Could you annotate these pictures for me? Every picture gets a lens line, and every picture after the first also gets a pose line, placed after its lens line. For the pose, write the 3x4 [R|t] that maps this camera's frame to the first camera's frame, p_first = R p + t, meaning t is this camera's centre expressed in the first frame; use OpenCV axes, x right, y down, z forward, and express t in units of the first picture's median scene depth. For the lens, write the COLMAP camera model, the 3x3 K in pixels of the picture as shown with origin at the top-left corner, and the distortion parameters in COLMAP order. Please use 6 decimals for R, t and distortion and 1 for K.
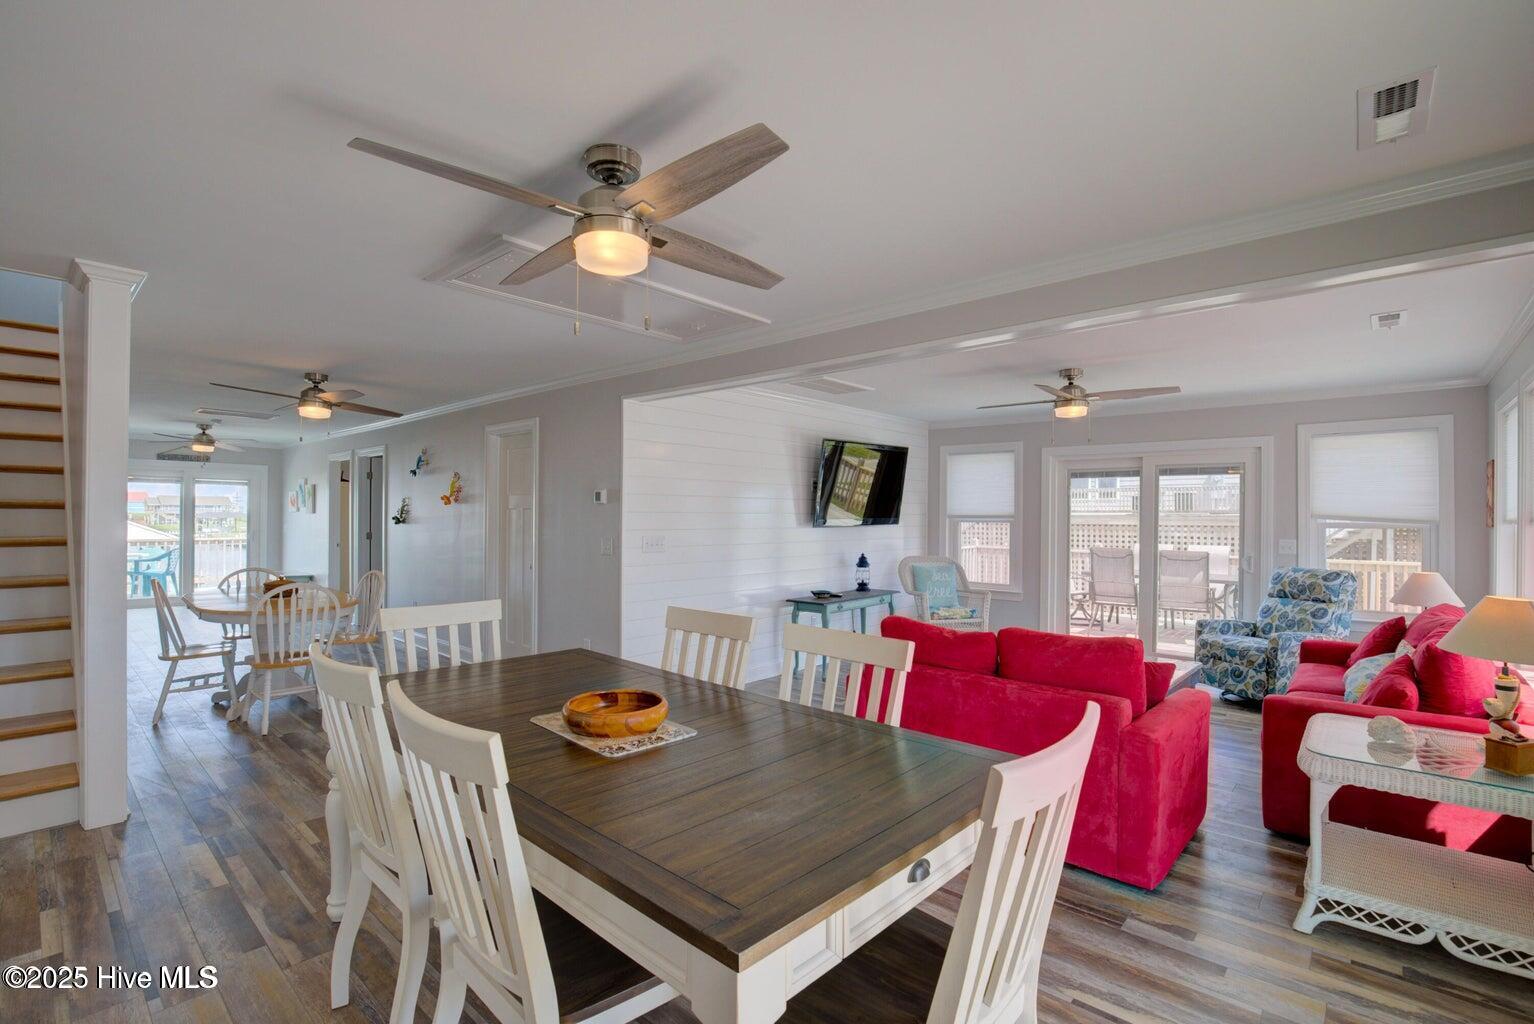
lens RADIAL K [[699.4, 0, 767.1], [0, 699.4, 514.4], [0, 0, 1]] dist [-0.039373, 0.007734]
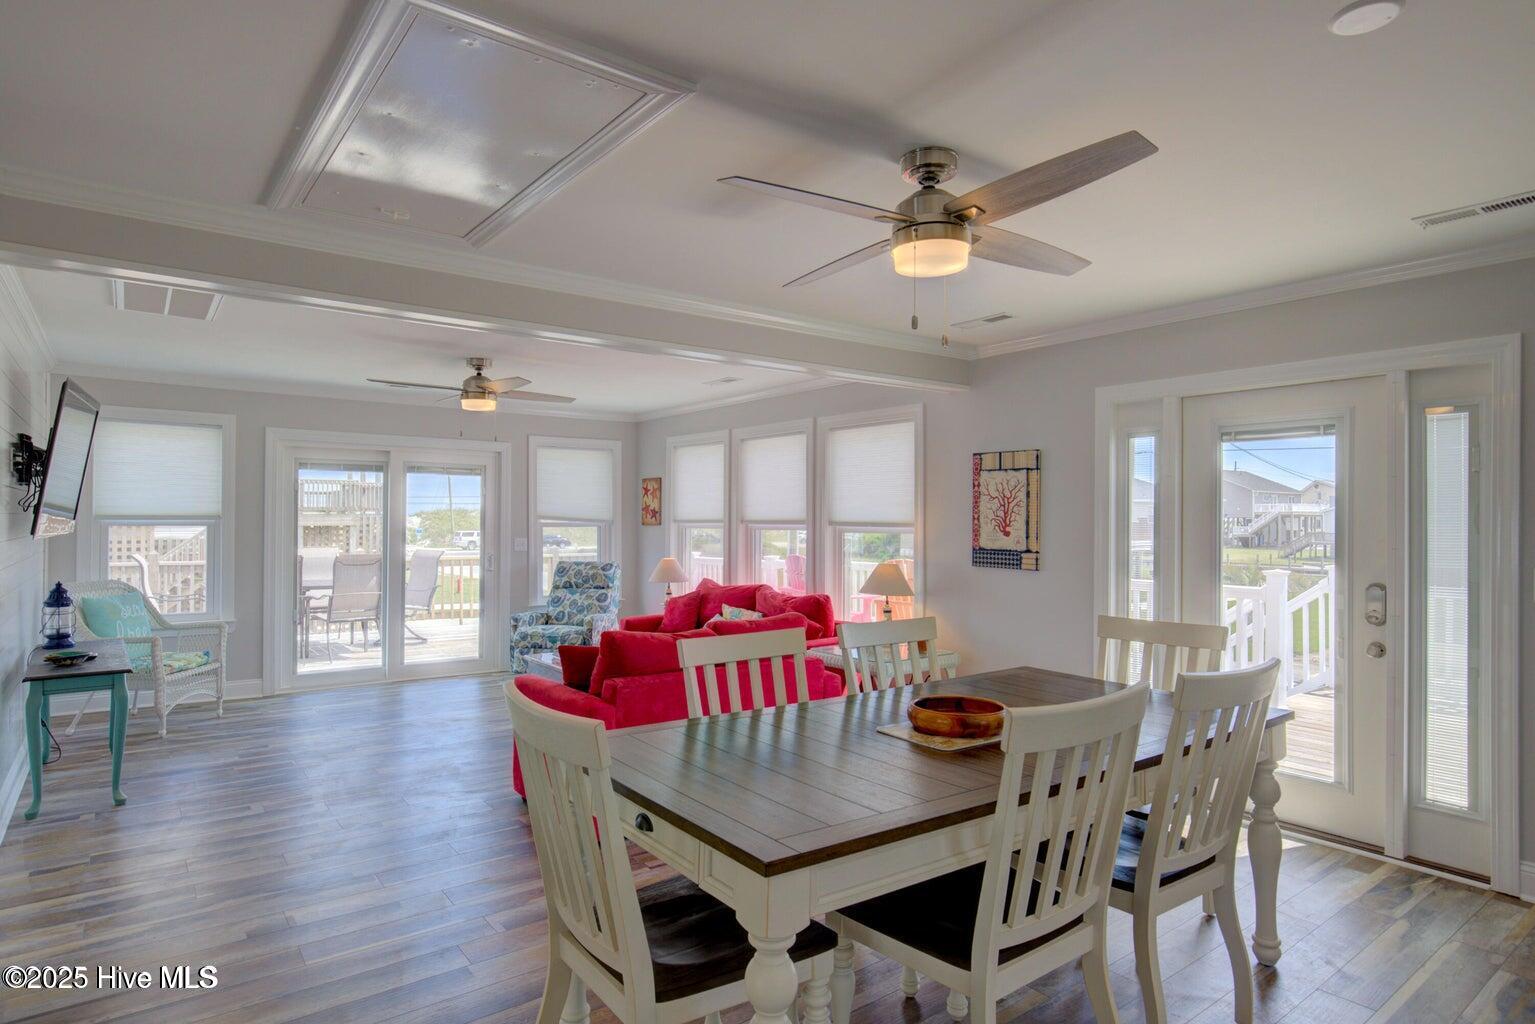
lens RADIAL K [[849.1, 0, 770.8], [0, 849.1, 515.1], [0, 0, 1]] dist [-0.014040, -0.000475]
pose [[0.181040, -0.000080, 0.983476, -0.476447], [-0.006115, 0.999981, 0.001207, -0.004369], [-0.983457, -0.006232, 0.181036, 0.329040]]
